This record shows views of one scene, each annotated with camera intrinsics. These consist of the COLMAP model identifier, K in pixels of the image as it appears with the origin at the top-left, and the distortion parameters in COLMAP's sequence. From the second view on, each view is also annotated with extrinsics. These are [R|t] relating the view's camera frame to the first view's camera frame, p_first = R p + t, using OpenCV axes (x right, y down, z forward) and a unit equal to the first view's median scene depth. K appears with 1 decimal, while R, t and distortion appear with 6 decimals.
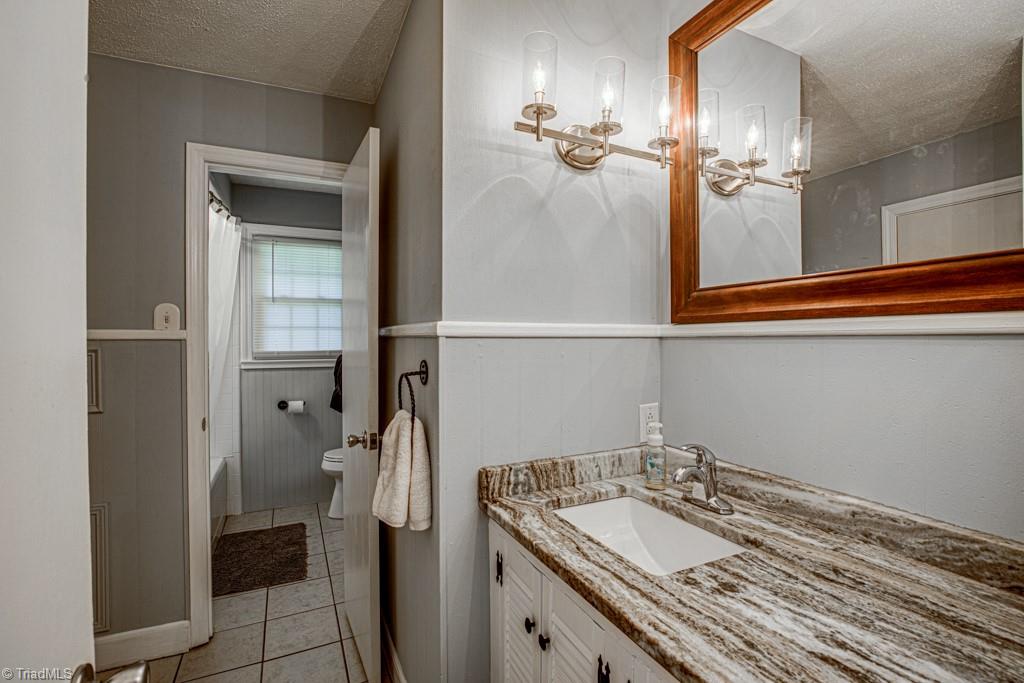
lens RADIAL K [[472.5, 0, 508.1], [0, 472.5, 339.9], [0, 0, 1]] dist [-0.024587, 0.003413]
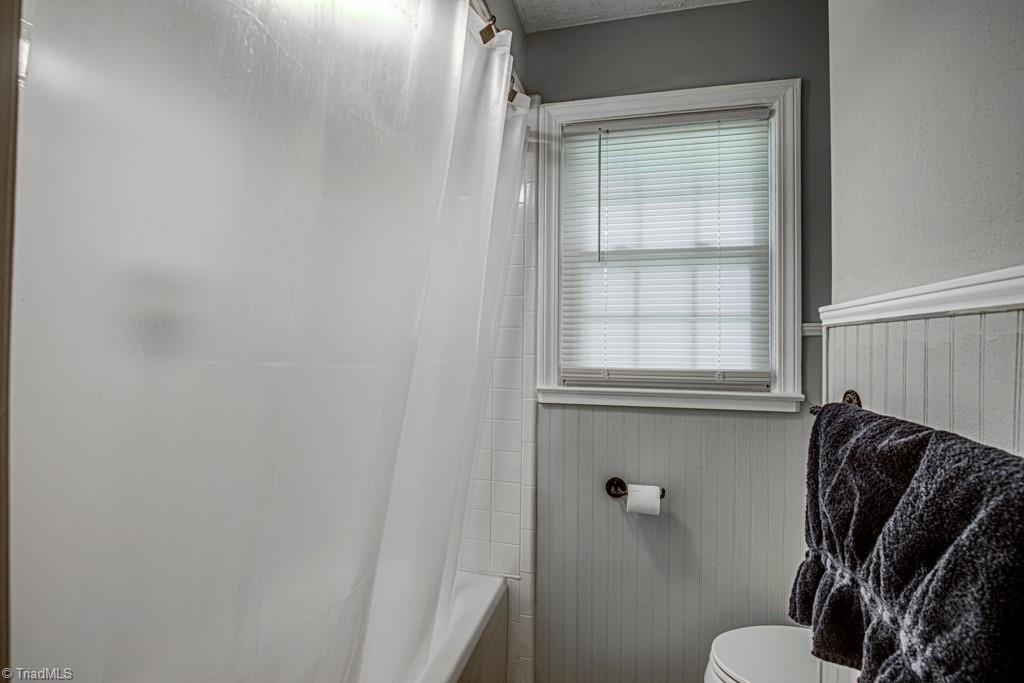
lens RADIAL K [[472.5, 0, 507.8], [0, 472.5, 345.0], [0, 0, 1]] dist [-0.024587, 0.003413]
pose [[0.780044, 0.007480, -0.625680, -0.532028], [-0.014480, 0.999877, -0.006098, 0.009362], [0.625557, 0.013817, 0.780056, 1.108132]]
